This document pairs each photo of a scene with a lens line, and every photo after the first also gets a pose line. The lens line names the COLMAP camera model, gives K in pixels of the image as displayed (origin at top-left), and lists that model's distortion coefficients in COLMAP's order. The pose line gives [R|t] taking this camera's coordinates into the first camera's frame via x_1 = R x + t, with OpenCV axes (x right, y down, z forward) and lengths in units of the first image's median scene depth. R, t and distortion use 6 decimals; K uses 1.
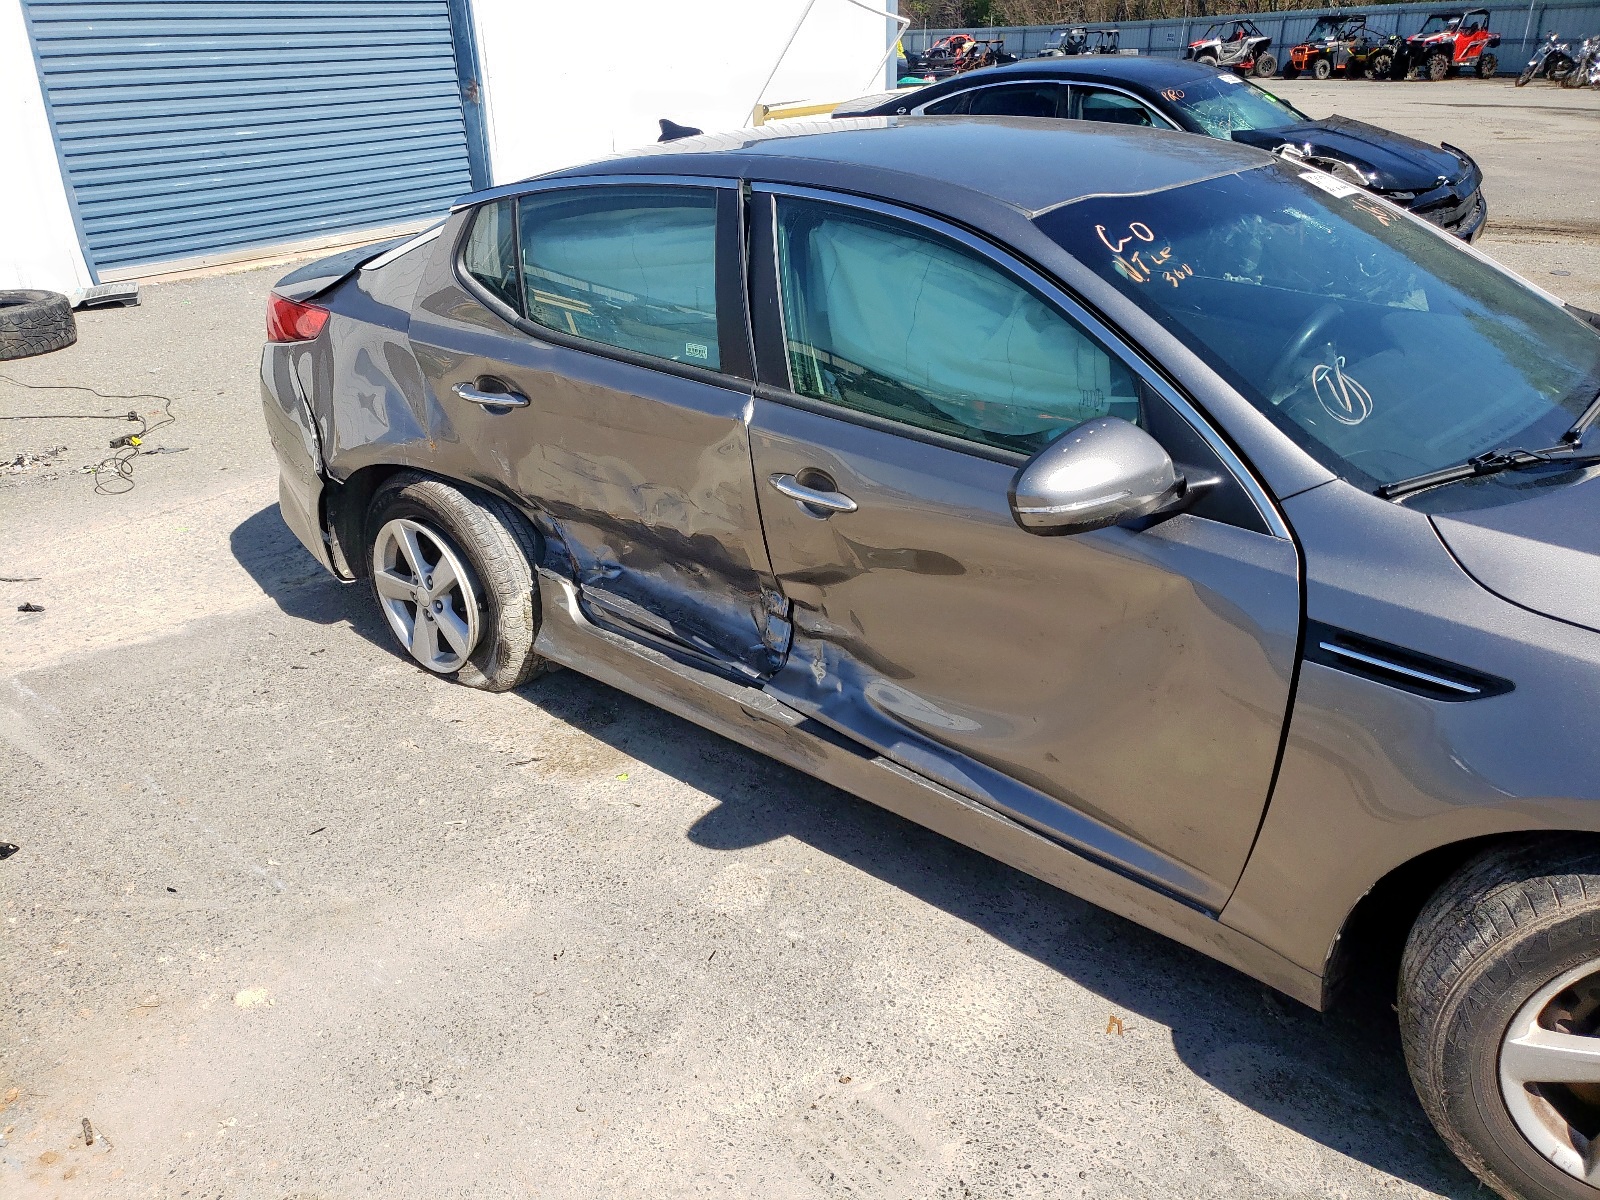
lens RADIAL K [[1238.5, 0, 791.2], [0, 1238.5, 613.3], [0, 0, 1]] dist [0.011788, 0.012298]
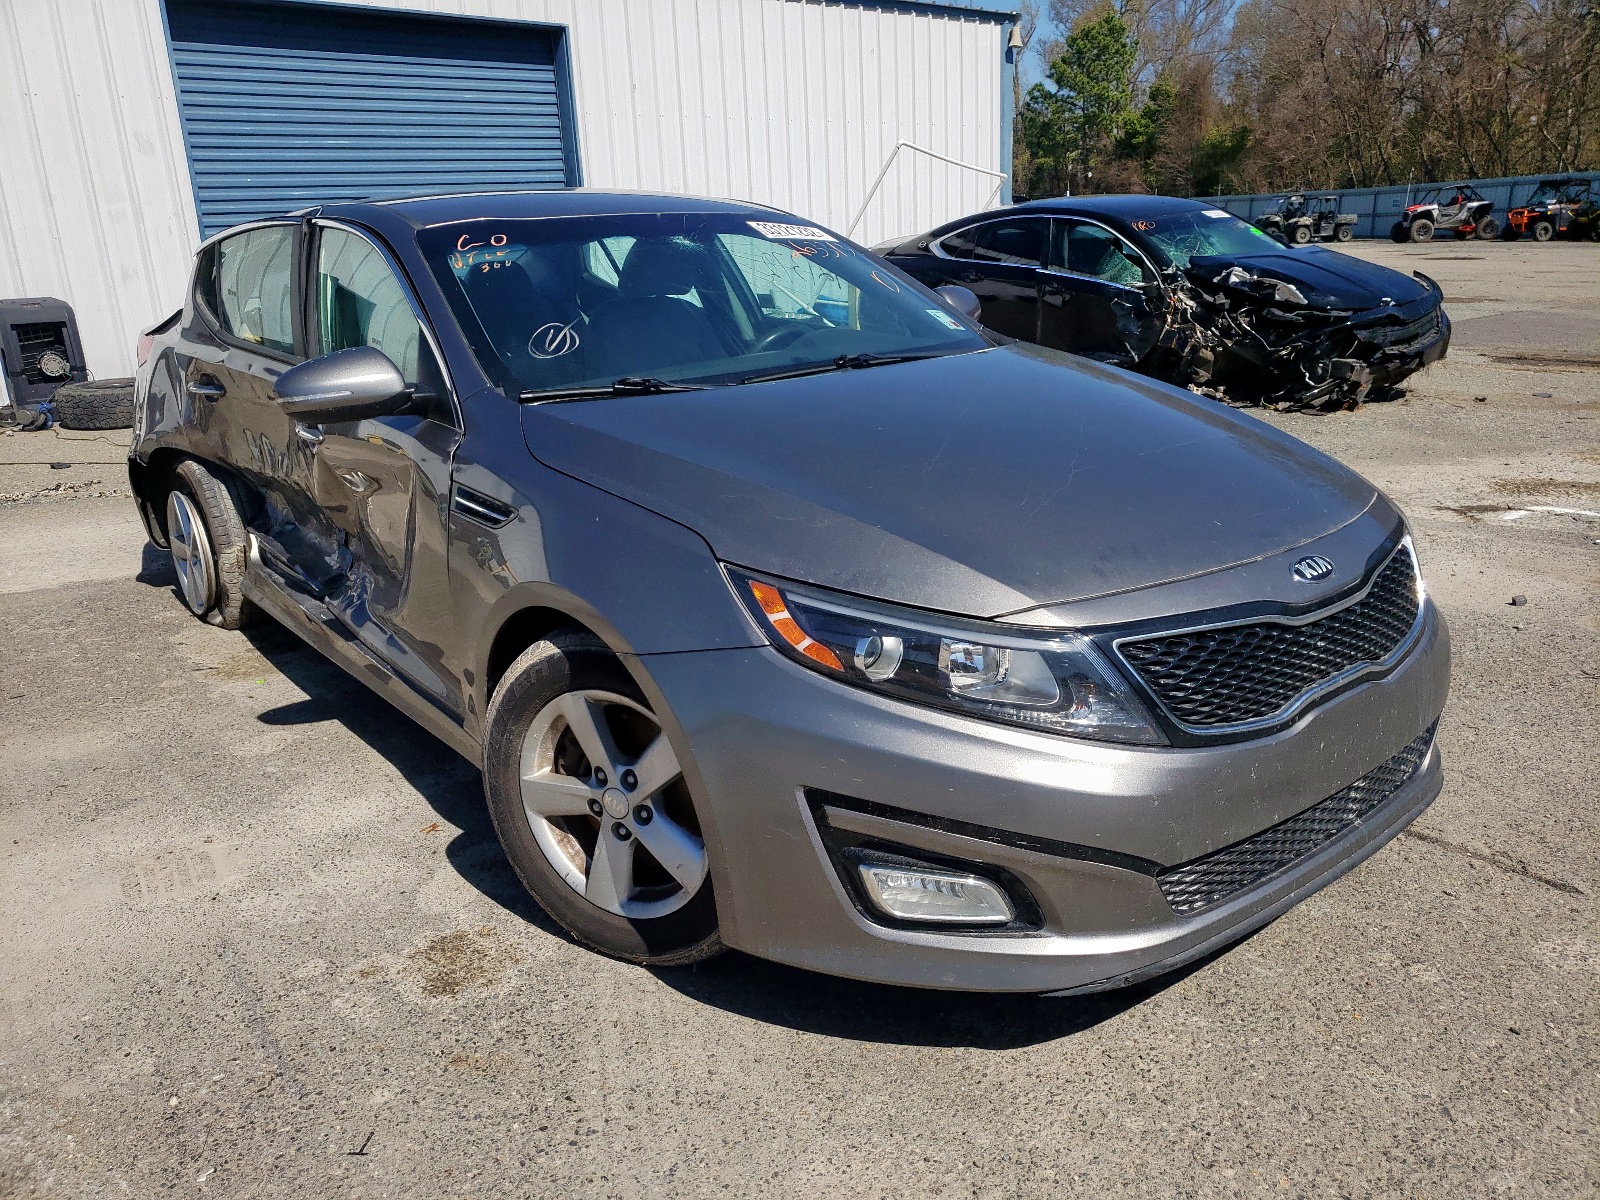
lens RADIAL K [[1238.5, 0, 811.0], [0, 1238.5, 591.6], [0, 0, 1]] dist [0.011788, 0.012298]
pose [[0.985726, 0.047303, -0.161577, 0.205158], [-0.068497, 0.989376, -0.128228, 0.054951], [0.153795, 0.137465, 0.978494, -0.057136]]
